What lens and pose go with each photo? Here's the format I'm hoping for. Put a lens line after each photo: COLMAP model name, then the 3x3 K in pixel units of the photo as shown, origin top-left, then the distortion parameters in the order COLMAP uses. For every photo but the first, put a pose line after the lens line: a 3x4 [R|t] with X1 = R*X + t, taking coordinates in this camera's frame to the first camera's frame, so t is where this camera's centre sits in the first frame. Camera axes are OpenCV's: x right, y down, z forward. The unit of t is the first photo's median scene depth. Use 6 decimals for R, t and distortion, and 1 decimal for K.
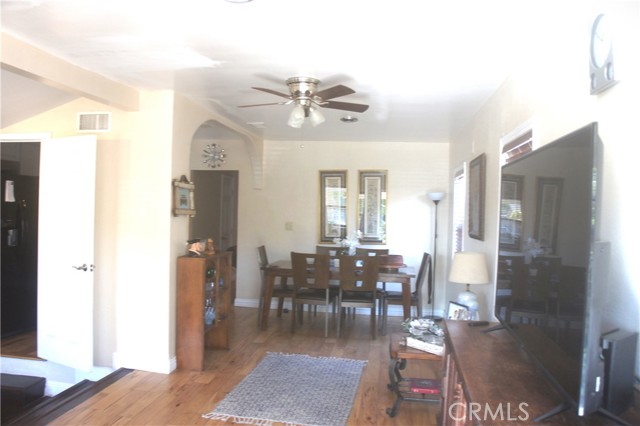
lens RADIAL K [[515.9, 0, 317.8], [0, 515.9, 210.3], [0, 0, 1]] dist [-0.170309, 0.132194]
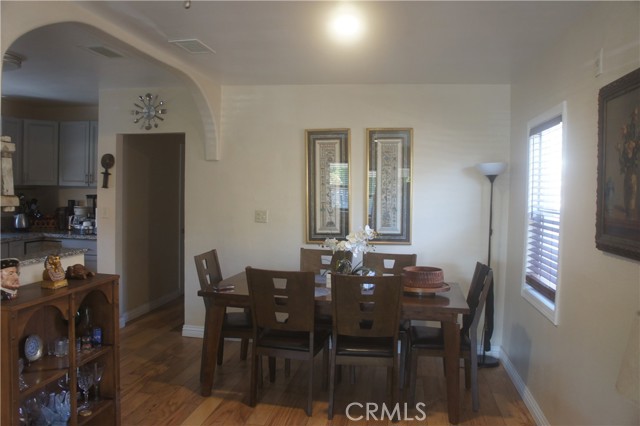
lens RADIAL K [[515.9, 0, 317.8], [0, 515.9, 210.3], [0, 0, 1]] dist [-0.170309, 0.132194]
pose [[0.999703, -0.007190, -0.023291, 0.033765], [0.008095, 0.999206, 0.039015, -0.002228], [0.022992, -0.039191, 0.998967, 0.376767]]
